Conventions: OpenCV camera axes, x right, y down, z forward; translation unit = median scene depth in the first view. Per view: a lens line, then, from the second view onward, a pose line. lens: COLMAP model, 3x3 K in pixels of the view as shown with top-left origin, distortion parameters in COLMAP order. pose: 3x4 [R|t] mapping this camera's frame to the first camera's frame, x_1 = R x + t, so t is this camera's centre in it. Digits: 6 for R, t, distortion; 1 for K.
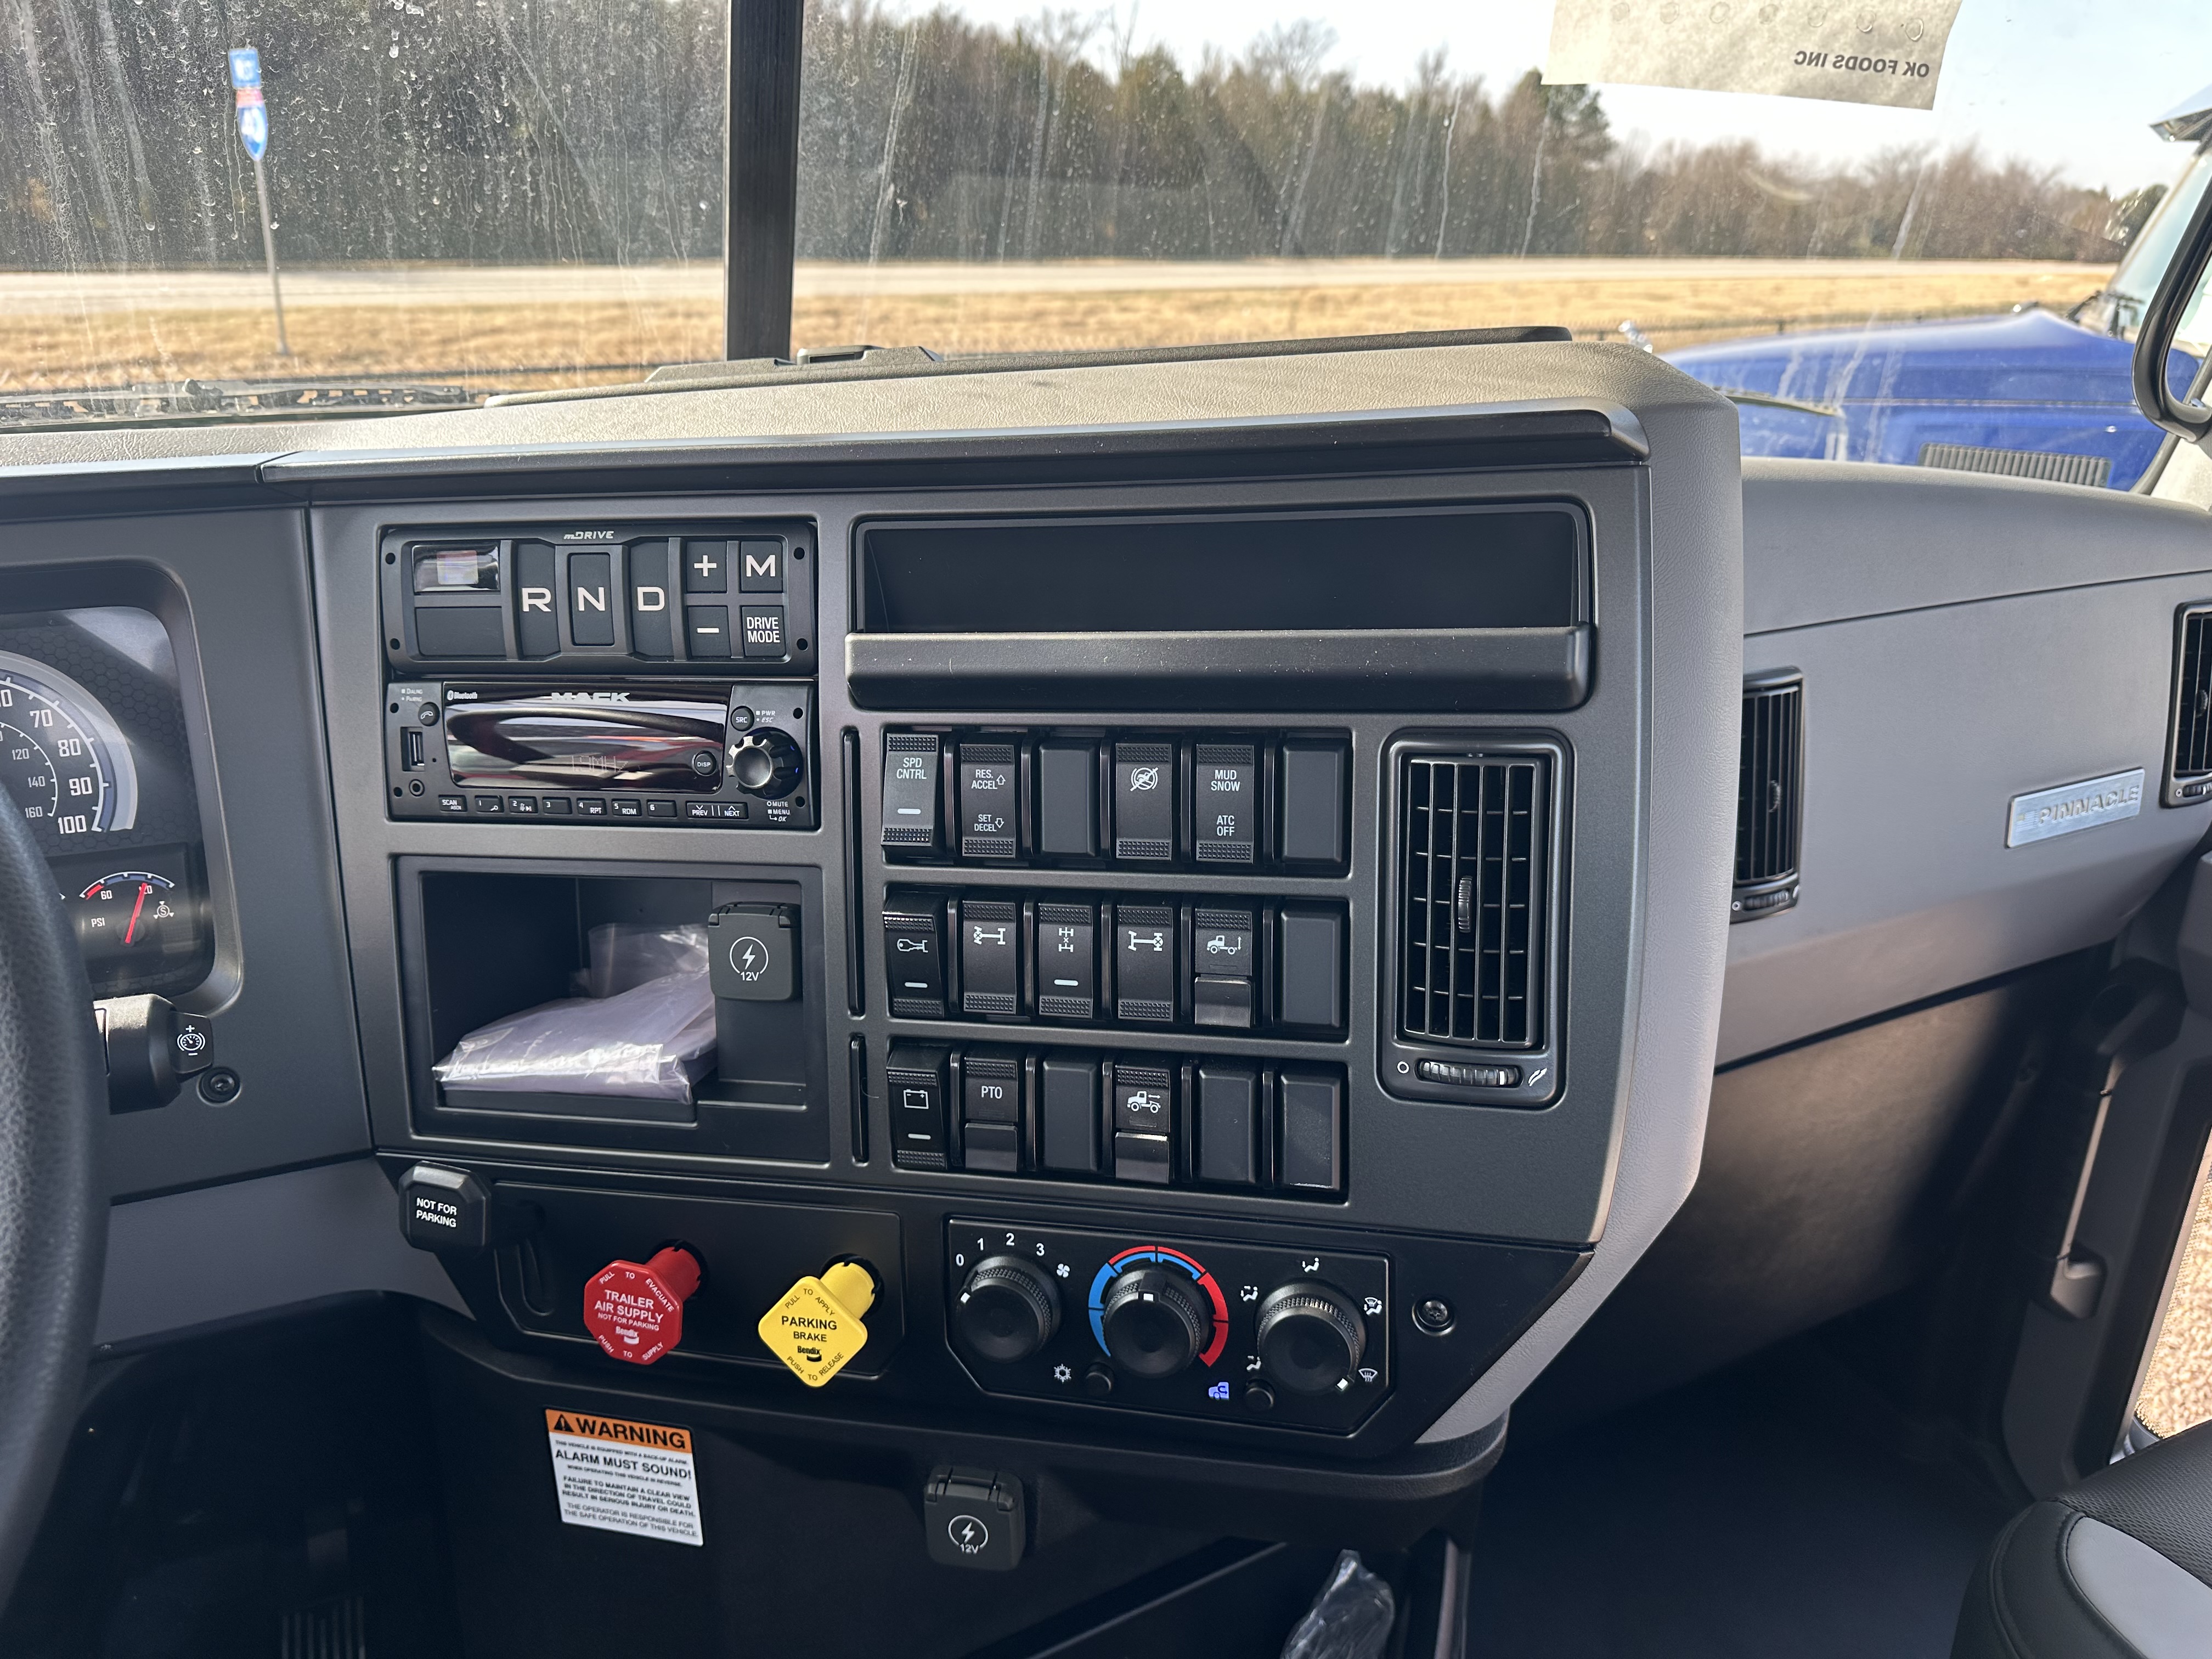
lens RADIAL K [[1557.7, 0, 1108.7], [0, 1557.7, 835.0], [0, 0, 1]] dist [0.131565, -0.214003]
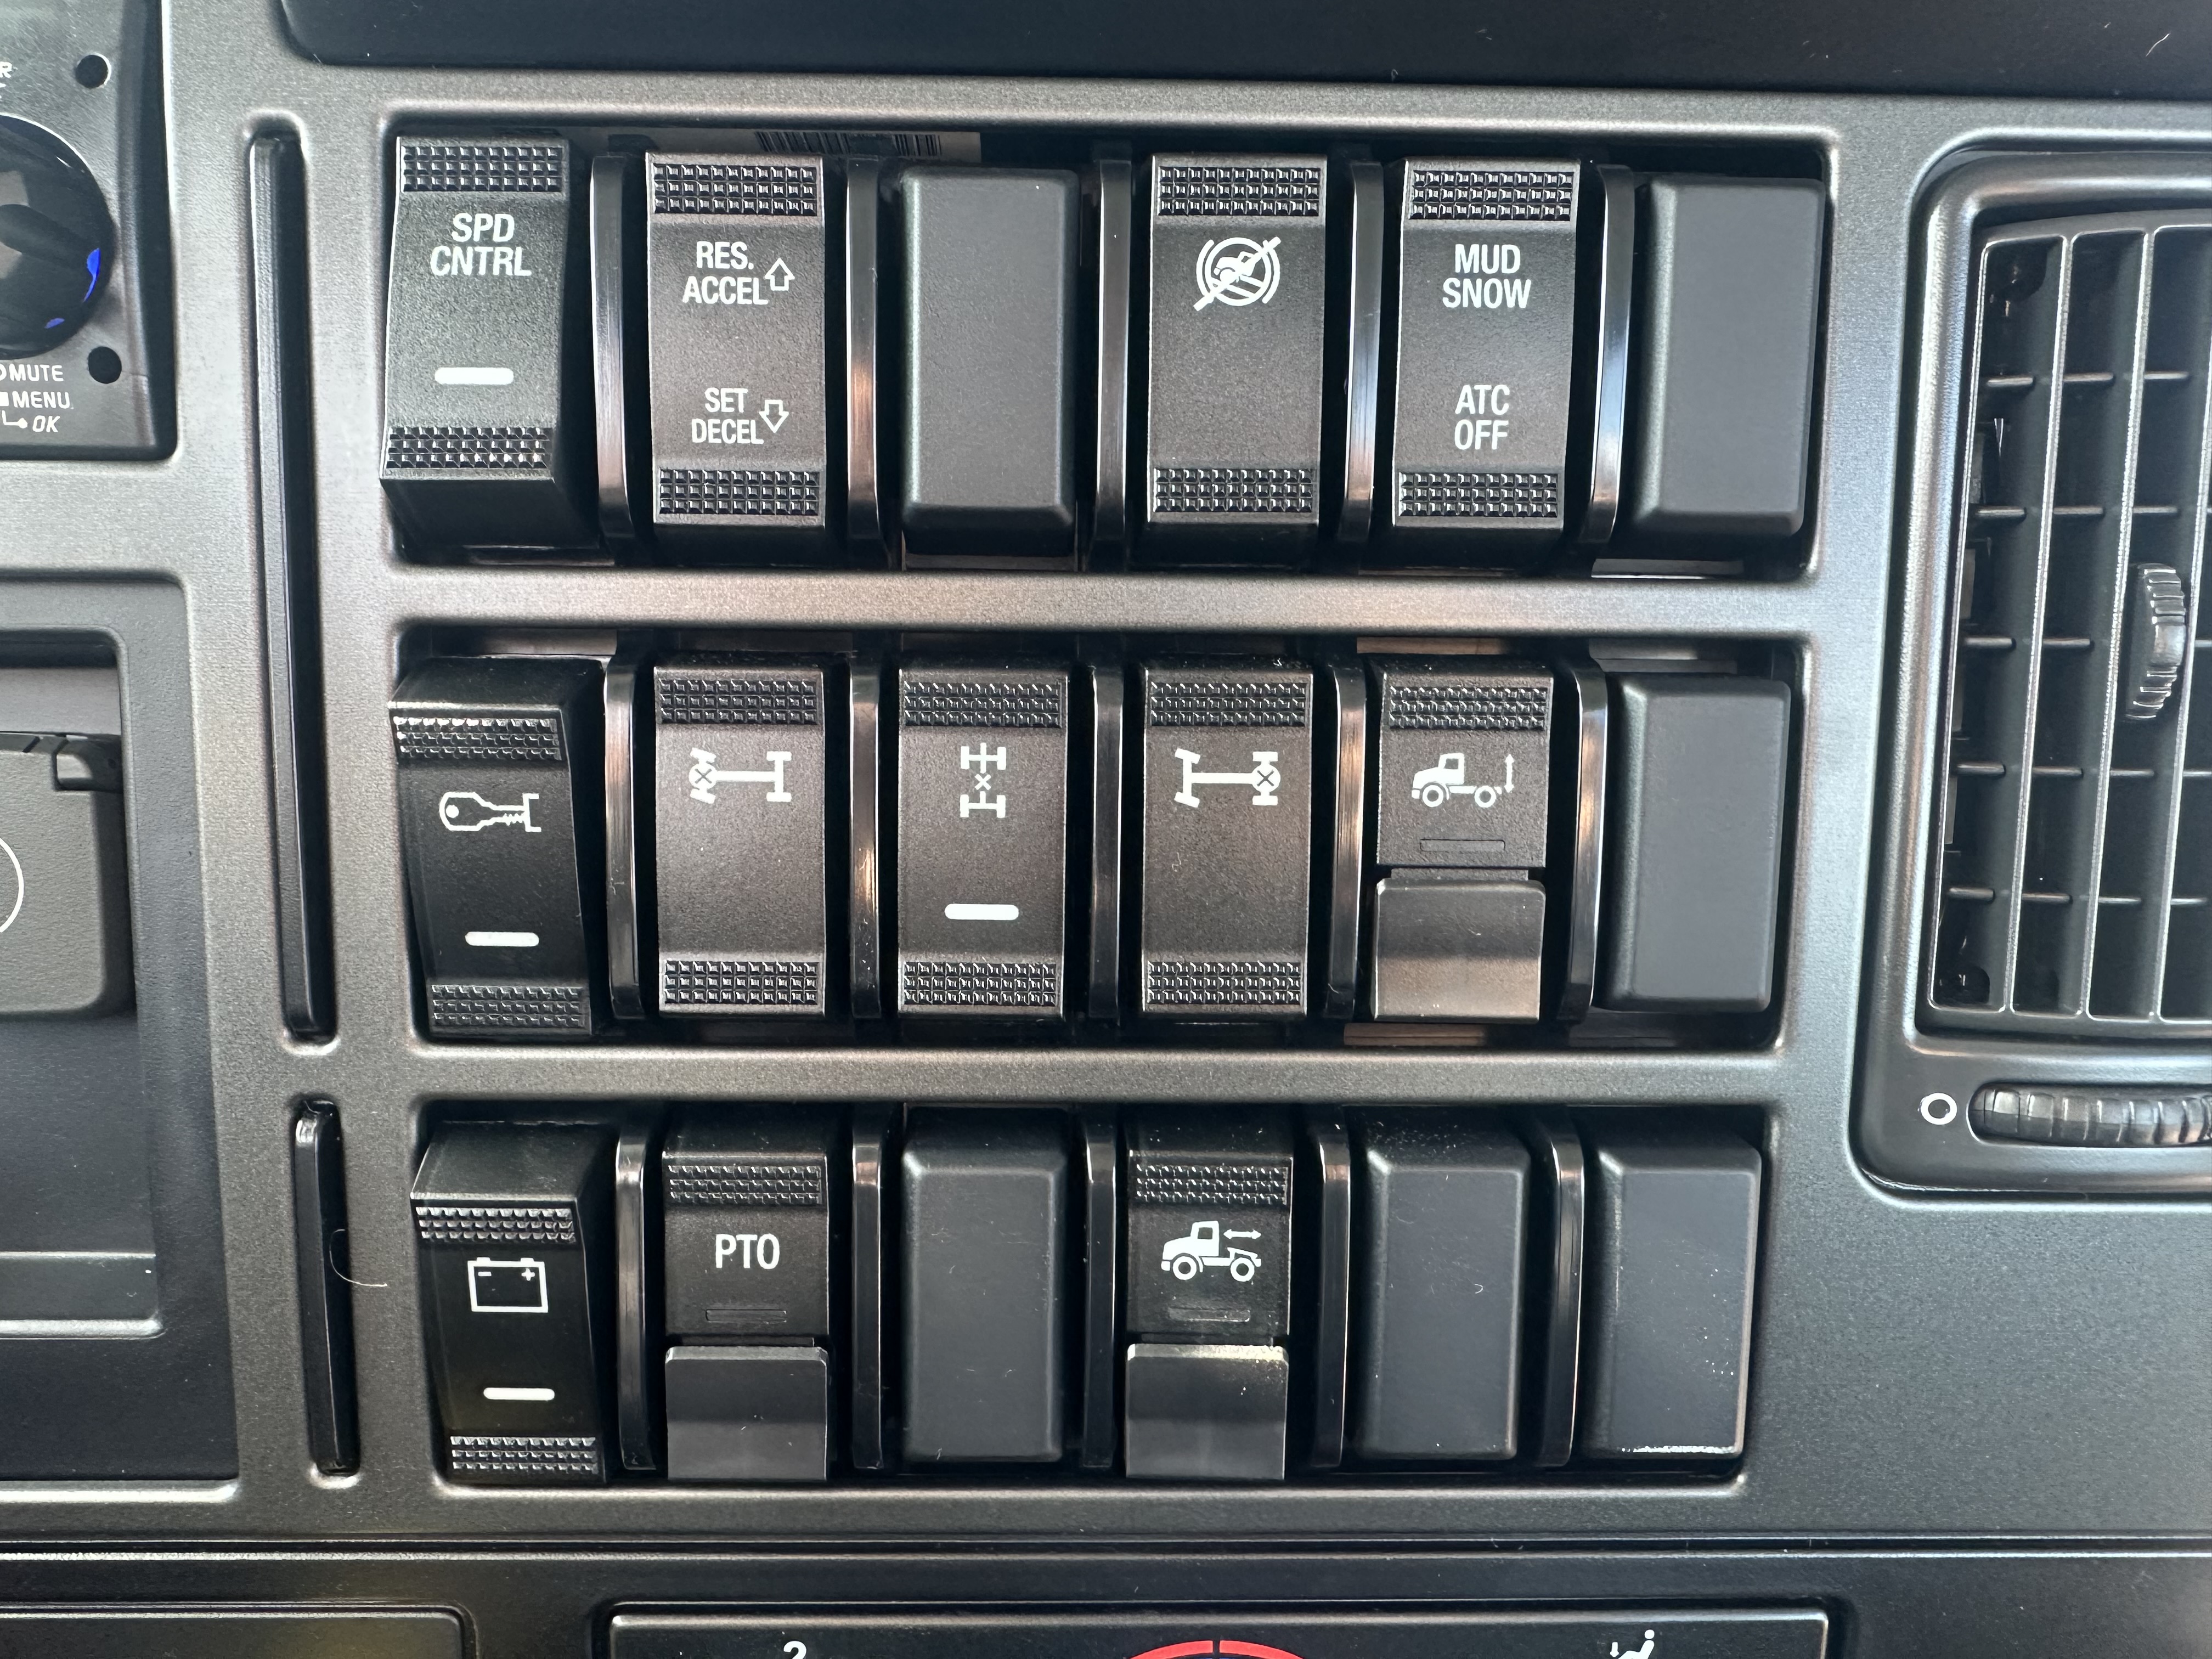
lens RADIAL K [[1814.6, 0, 1115.1], [0, 1814.6, 902.6], [0, 0, 1]] dist [-0.006919, -0.002343]
pose [[0.966855, -0.018144, 0.254680, -0.095564], [0.017383, 0.999835, 0.005240, 0.088436], [-0.254734, -0.000639, 0.967011, 0.599635]]
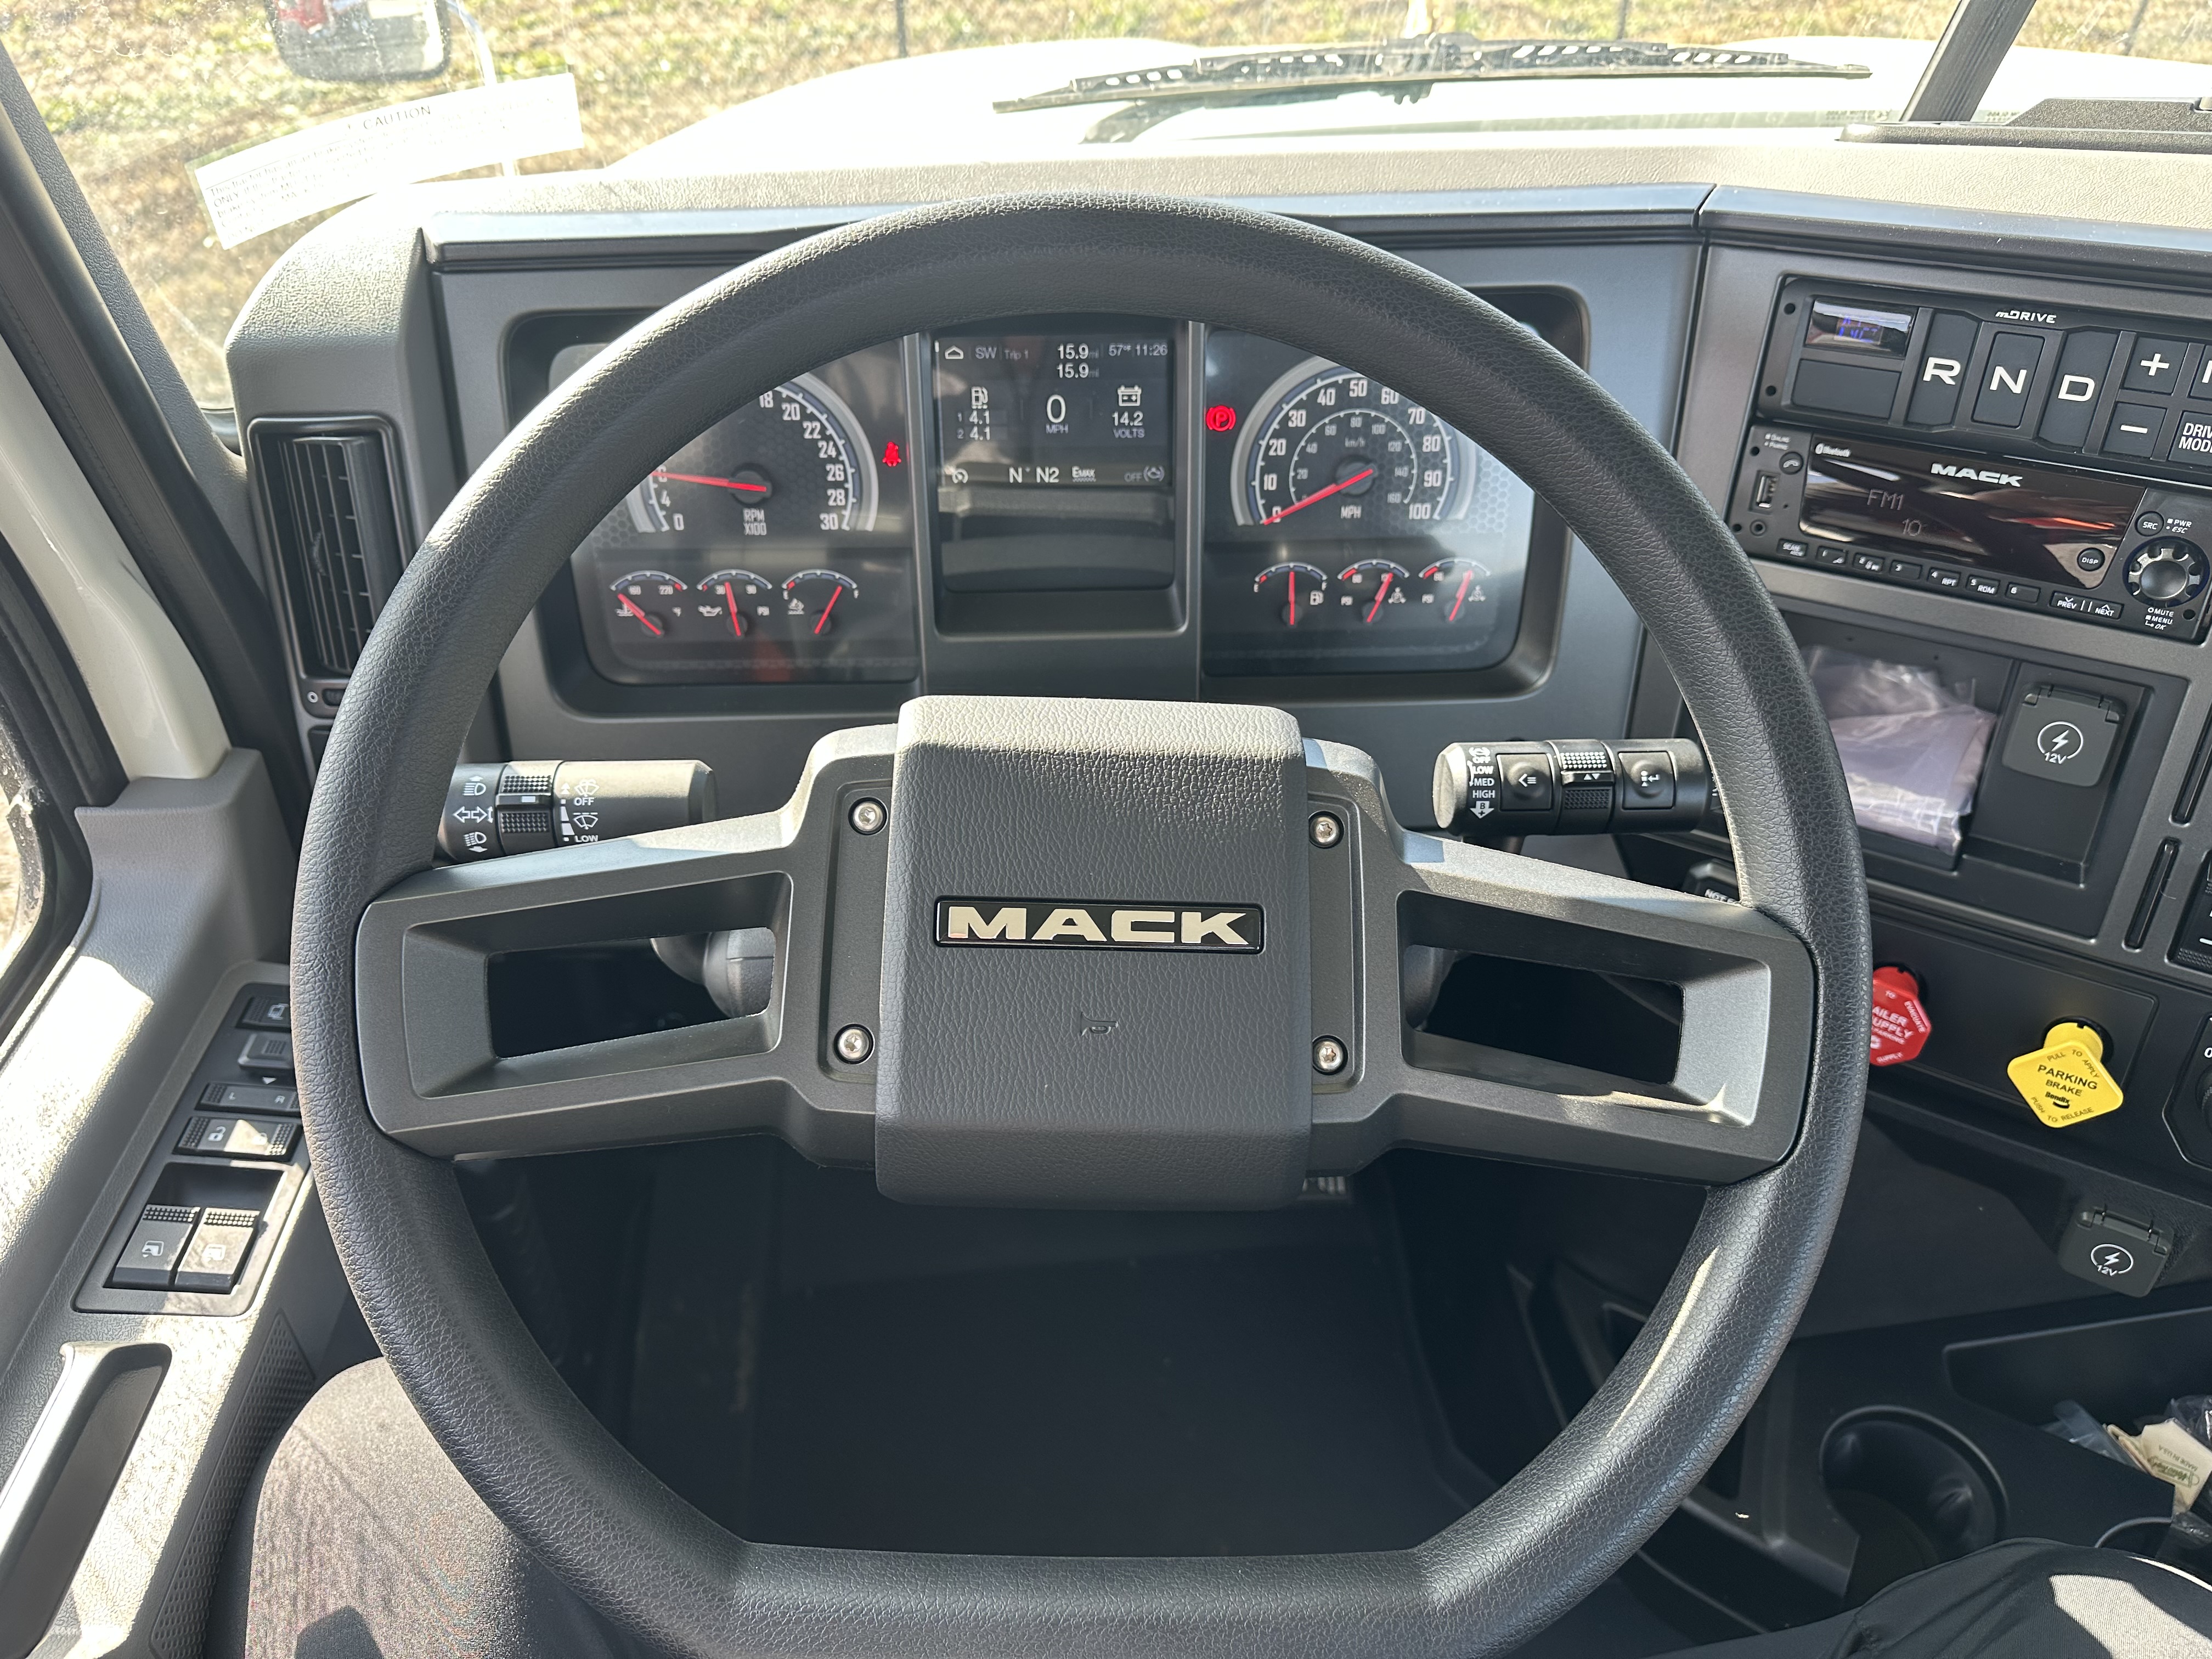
lens RADIAL K [[1598.1, 0, 1119.5], [0, 1598.1, 826.1], [0, 0, 1]] dist [0.094994, -0.105373]
pose [[0.939942, 0.205931, -0.272217, -0.538034], [-0.119996, 0.945956, 0.301276, -0.128717], [0.319548, -0.250517, 0.913855, -0.233934]]
